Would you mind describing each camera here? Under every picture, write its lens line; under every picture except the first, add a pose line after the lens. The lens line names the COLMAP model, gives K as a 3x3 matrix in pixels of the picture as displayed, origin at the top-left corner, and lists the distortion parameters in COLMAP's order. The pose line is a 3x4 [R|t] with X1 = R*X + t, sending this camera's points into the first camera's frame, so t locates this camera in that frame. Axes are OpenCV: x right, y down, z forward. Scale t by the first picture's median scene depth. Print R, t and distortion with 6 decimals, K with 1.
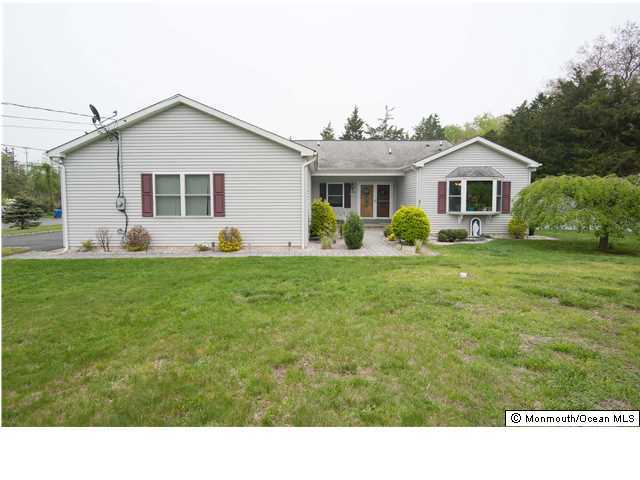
lens RADIAL K [[377.4, 0, 323.8], [0, 377.4, 220.5], [0, 0, 1]] dist [-0.000844, 0.000215]
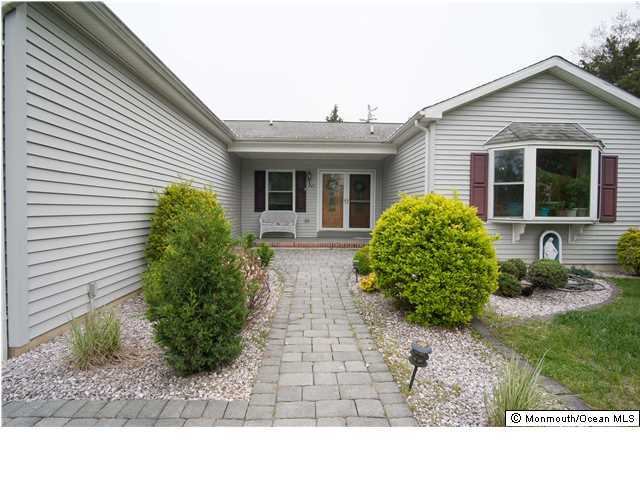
lens RADIAL K [[377.4, 0, 323.8], [0, 377.4, 220.5], [0, 0, 1]] dist [-0.000844, 0.000215]
pose [[0.999028, 0.006807, 0.043556, 0.094265], [-0.005684, 0.999650, -0.025845, -0.005806], [-0.043717, 0.025572, 0.998717, 0.509907]]
